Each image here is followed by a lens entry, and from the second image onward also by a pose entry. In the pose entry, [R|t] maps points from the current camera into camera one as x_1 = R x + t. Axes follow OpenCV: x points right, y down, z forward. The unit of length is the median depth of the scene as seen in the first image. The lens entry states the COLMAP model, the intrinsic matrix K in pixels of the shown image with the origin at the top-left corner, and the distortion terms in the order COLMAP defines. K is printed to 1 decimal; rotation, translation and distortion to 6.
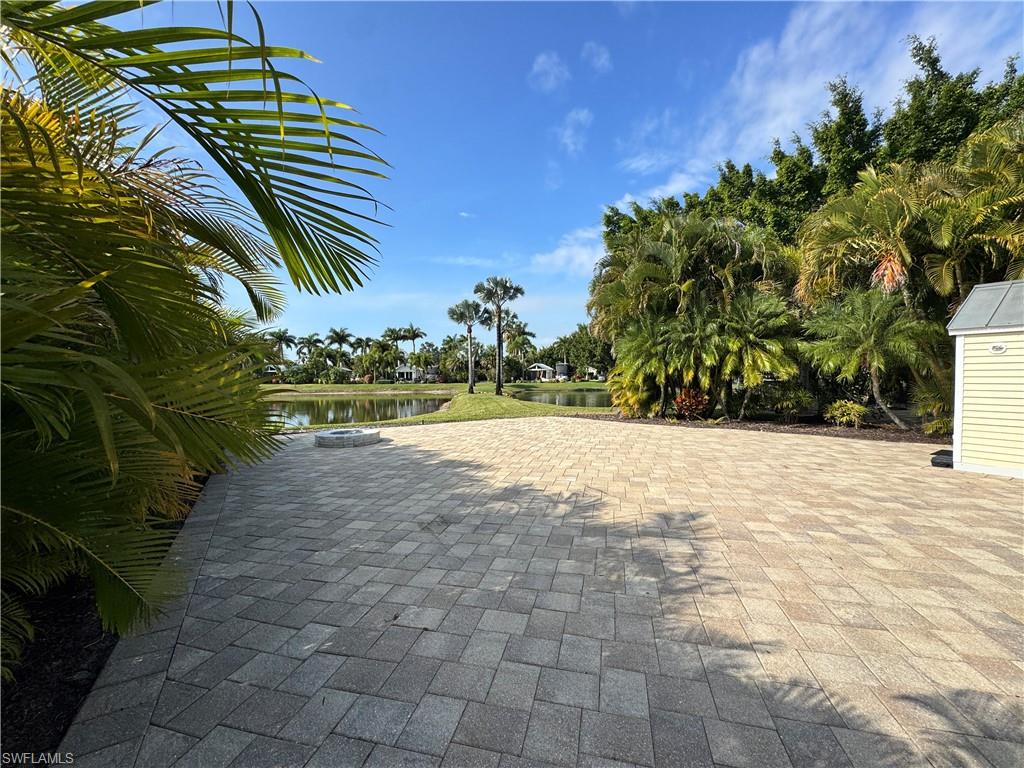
lens RADIAL K [[408.3, 0, 507.2], [0, 408.3, 384.3], [0, 0, 1]] dist [0.000071, -0.000257]
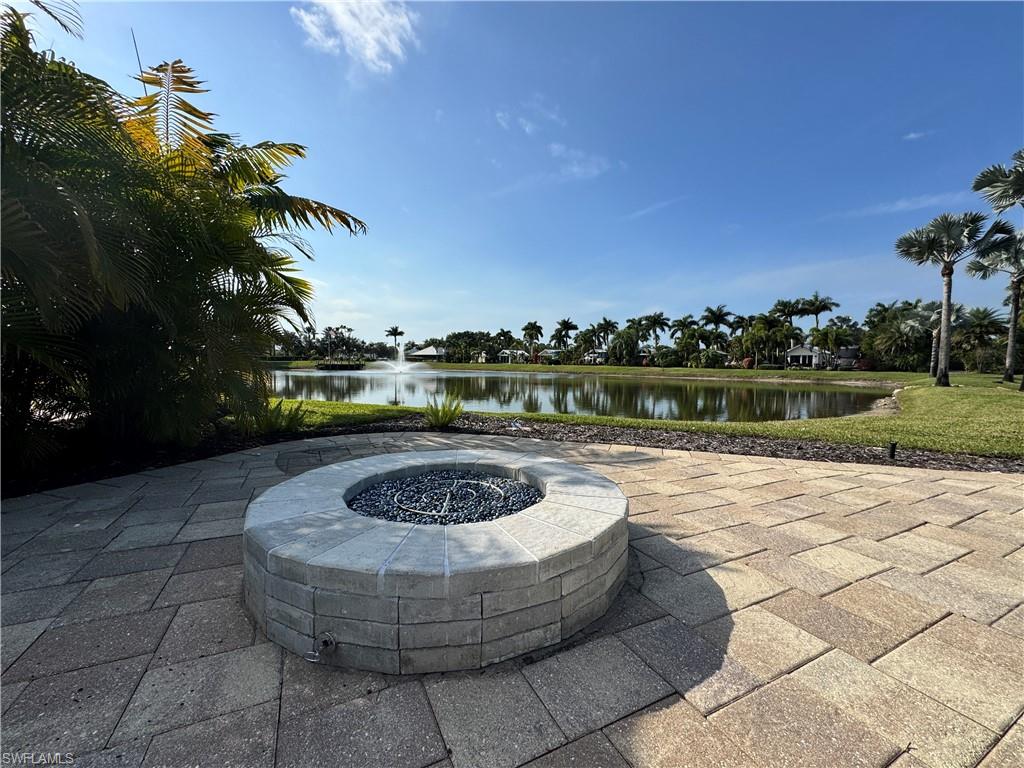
lens RADIAL K [[408.3, 0, 510.0], [0, 408.3, 383.9], [0, 0, 1]] dist [0.000071, -0.000257]
pose [[0.650891, 0.056694, -0.757052, -0.026019], [-0.033870, 0.998383, 0.045646, 0.006914], [0.758416, -0.004070, 0.651758, 0.098342]]
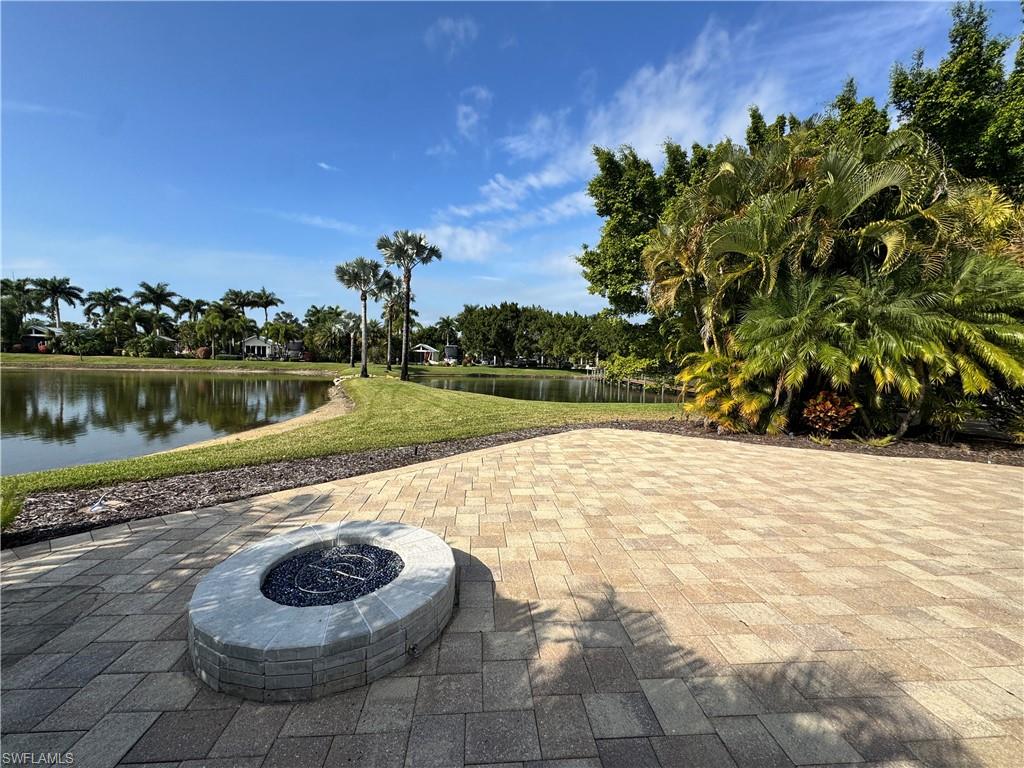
lens RADIAL K [[408.3, 0, 508.0], [0, 408.3, 384.0], [0, 0, 1]] dist [0.000071, -0.000257]
pose [[0.946239, 0.021340, 0.322765, -0.040452], [-0.034659, 0.998766, 0.035572, -0.001326], [-0.321607, -0.044846, 0.945810, 0.078581]]
